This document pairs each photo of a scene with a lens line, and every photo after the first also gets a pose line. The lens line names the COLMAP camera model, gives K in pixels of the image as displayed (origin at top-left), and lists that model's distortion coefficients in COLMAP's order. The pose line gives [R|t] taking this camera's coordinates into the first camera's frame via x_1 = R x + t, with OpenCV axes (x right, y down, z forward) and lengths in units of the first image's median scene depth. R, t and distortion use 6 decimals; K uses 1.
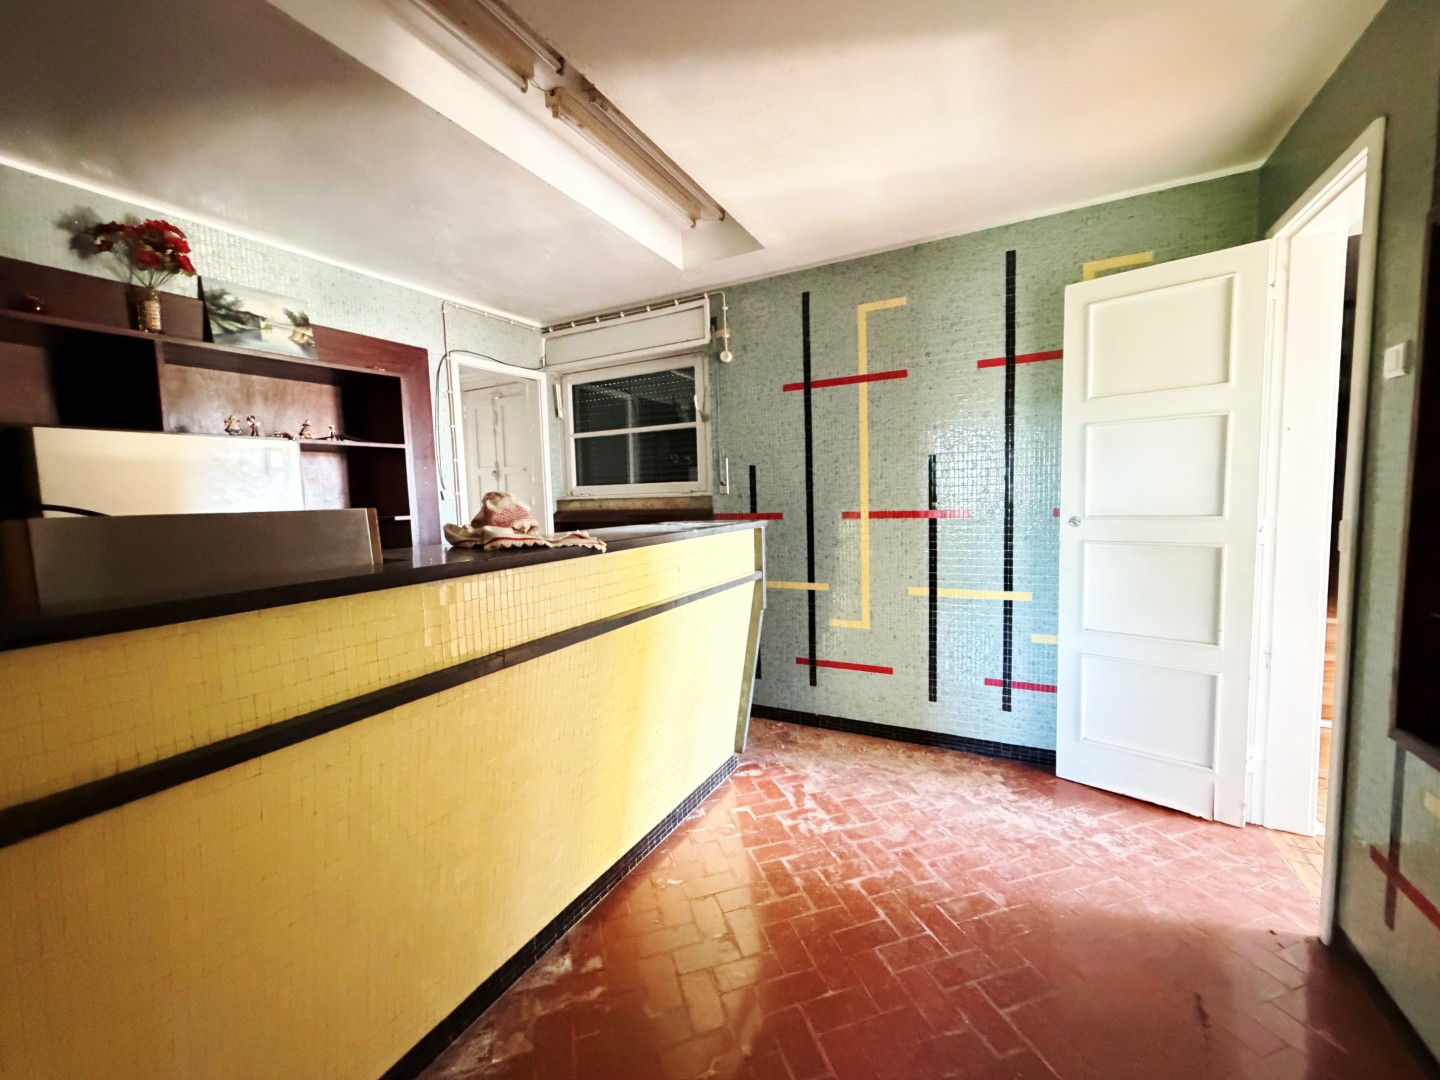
lens RADIAL K [[575.4, 0, 716.6], [0, 575.4, 540.2], [0, 0, 1]] dist [0.001541, -0.000039]
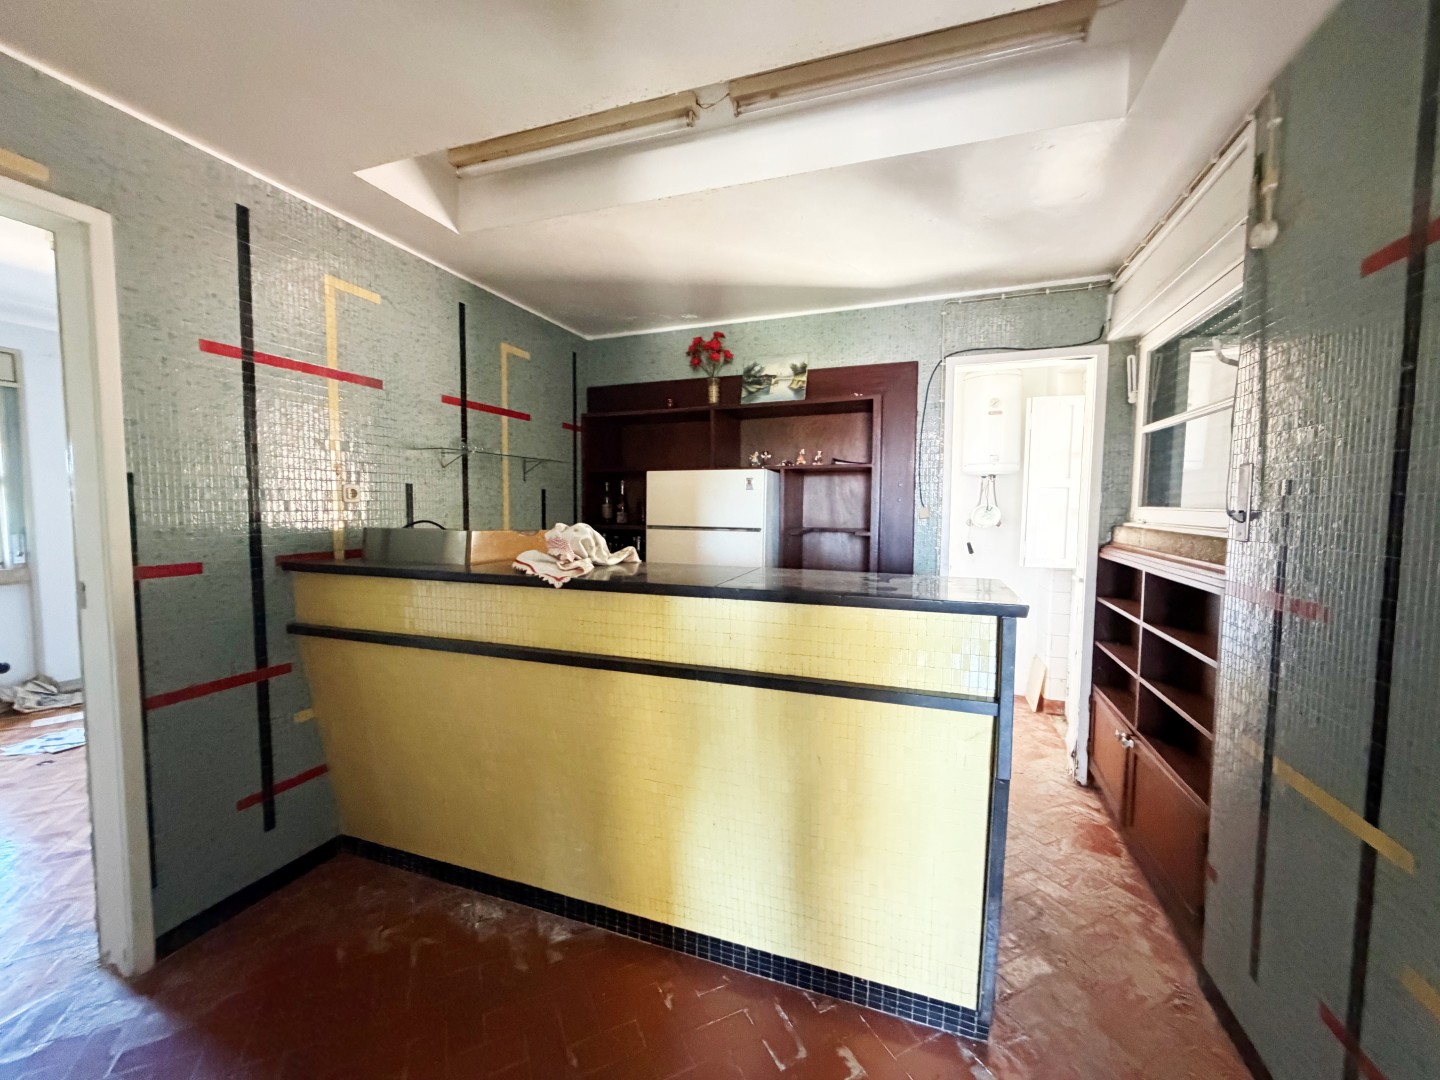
lens RADIAL K [[575.4, 0, 716.6], [0, 575.4, 540.2], [0, 0, 1]] dist [0.001541, -0.000039]
pose [[0.145381, 0.097663, -0.984544, 0.561059], [-0.090159, 0.992283, 0.085117, -0.115649], [0.985259, 0.076391, 0.153065, 0.723308]]
